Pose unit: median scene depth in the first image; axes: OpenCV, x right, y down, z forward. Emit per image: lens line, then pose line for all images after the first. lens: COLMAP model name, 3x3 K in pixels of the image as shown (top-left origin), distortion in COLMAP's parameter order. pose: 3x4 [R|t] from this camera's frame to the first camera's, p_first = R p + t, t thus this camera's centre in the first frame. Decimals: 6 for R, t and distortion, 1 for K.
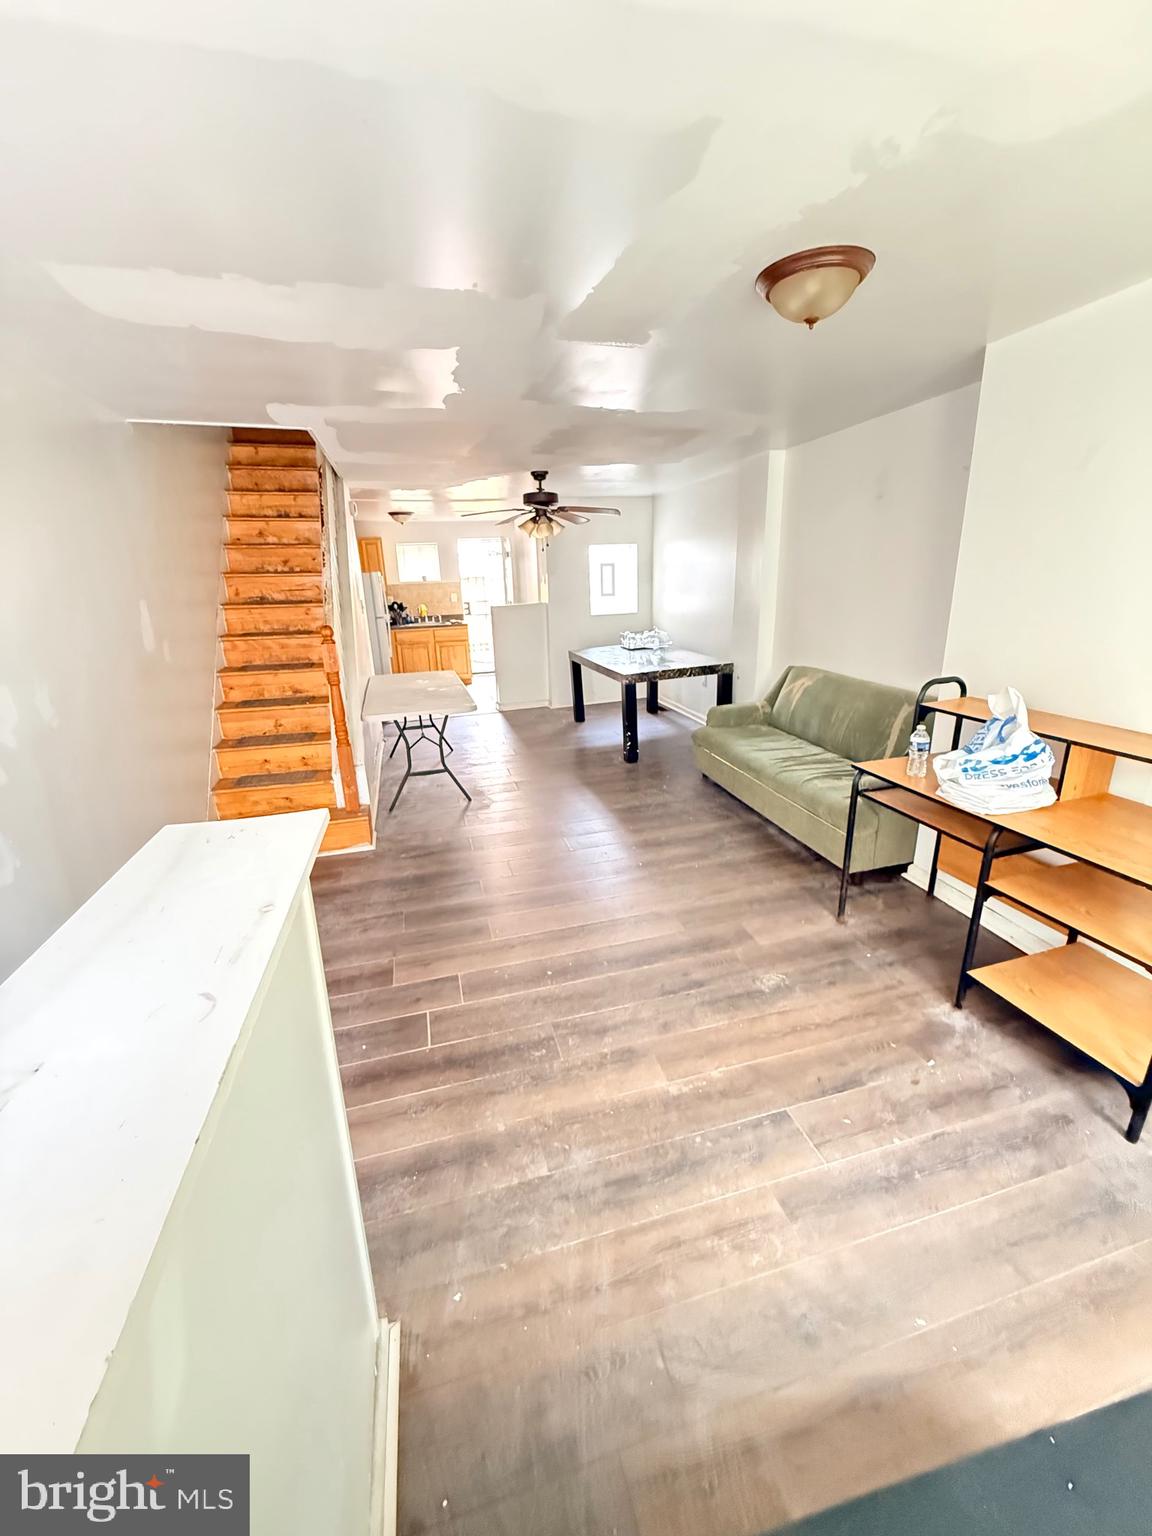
lens RADIAL K [[612.7, 0, 575.9], [0, 612.7, 753.8], [0, 0, 1]] dist [0.000118, 0.000170]
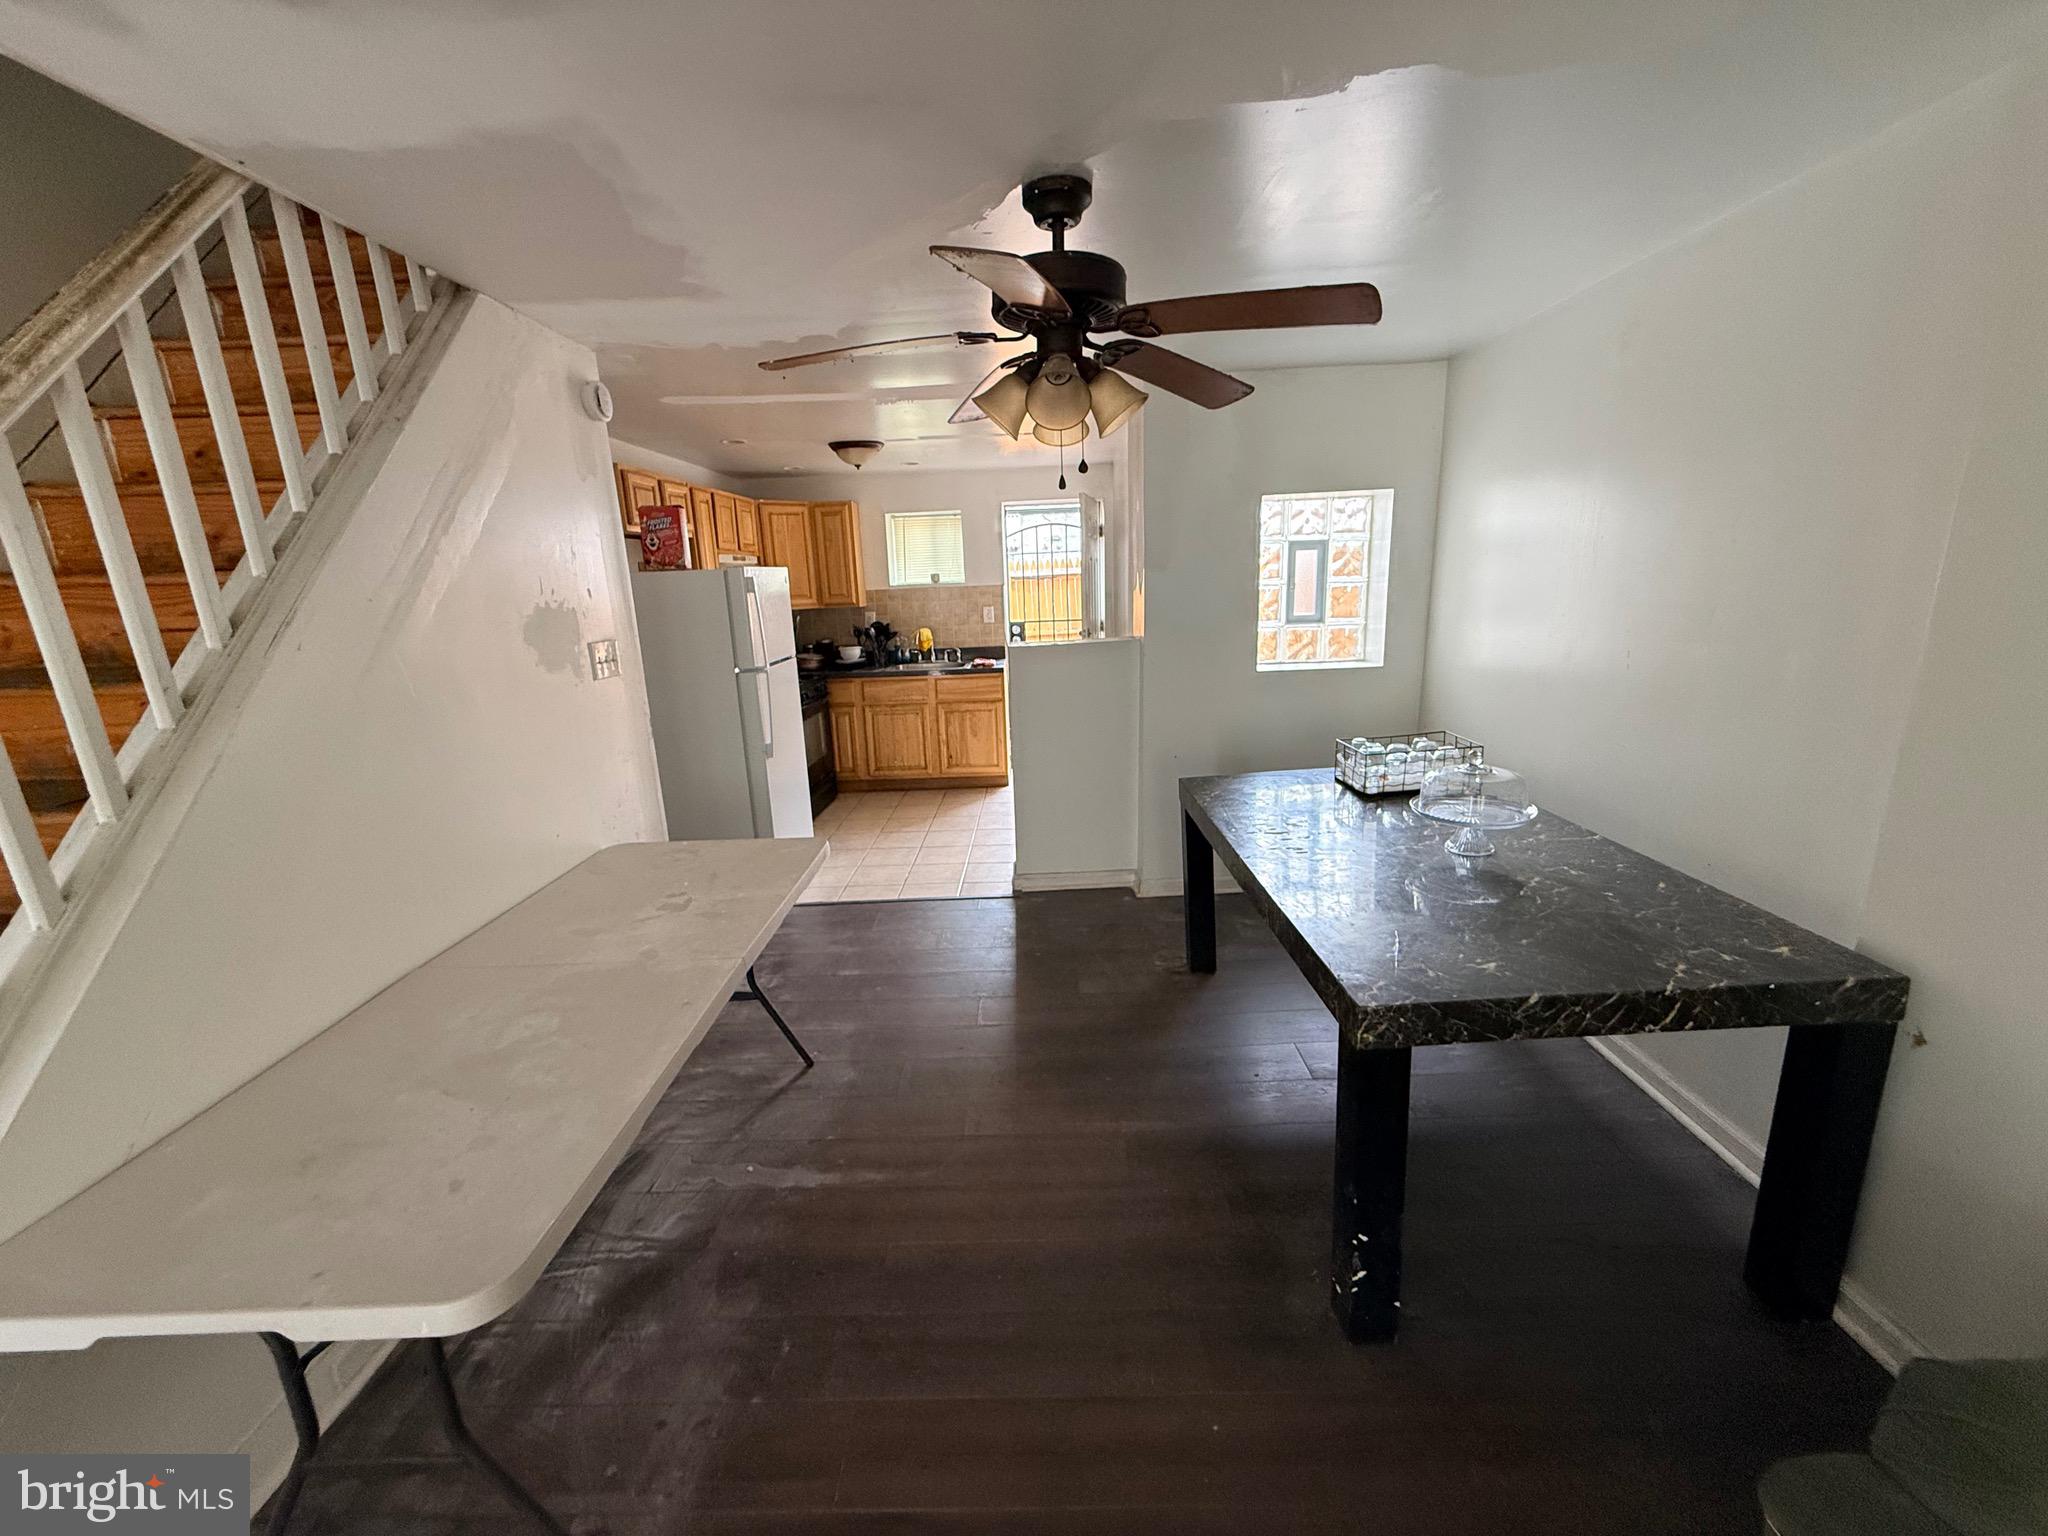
lens RADIAL K [[816.2, 0, 1018.1], [0, 816.2, 766.5], [0, 0, 1]] dist [0.000056, 0.000384]
pose [[0.960437, 0.060199, -0.271912, 0.025746], [-0.073329, 0.996569, -0.038379, -0.142902], [0.268668, 0.056799, 0.961557, 0.490934]]
